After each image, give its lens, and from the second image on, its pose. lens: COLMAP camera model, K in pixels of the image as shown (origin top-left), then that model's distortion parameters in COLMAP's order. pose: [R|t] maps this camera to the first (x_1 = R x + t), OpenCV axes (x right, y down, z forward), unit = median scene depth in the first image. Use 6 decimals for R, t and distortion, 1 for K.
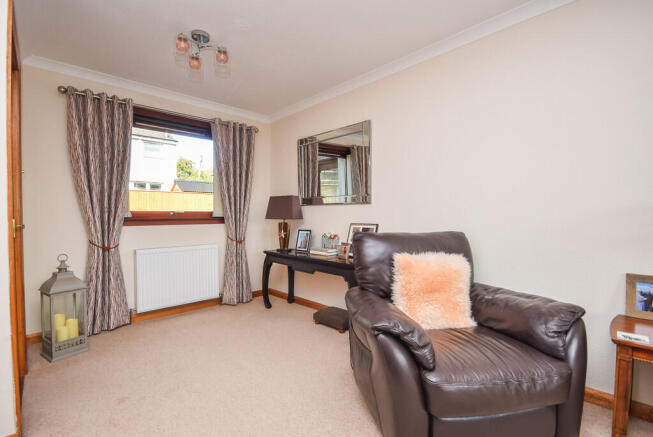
lens RADIAL K [[302.3, 0, 313.5], [0, 302.3, 219.5], [0, 0, 1]] dist [0.002543, -0.006714]
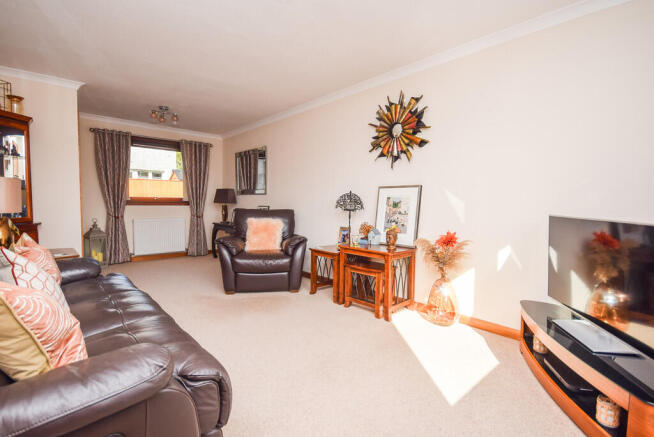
lens RADIAL K [[302.7, 0, 314.0], [0, 302.7, 219.5], [0, 0, 1]] dist [0.002543, -0.006714]
pose [[0.999785, 0.015814, -0.013407, 0.406583], [-0.015282, 0.999127, 0.038873, 0.016384], [0.014010, -0.038660, 0.999154, -0.621805]]
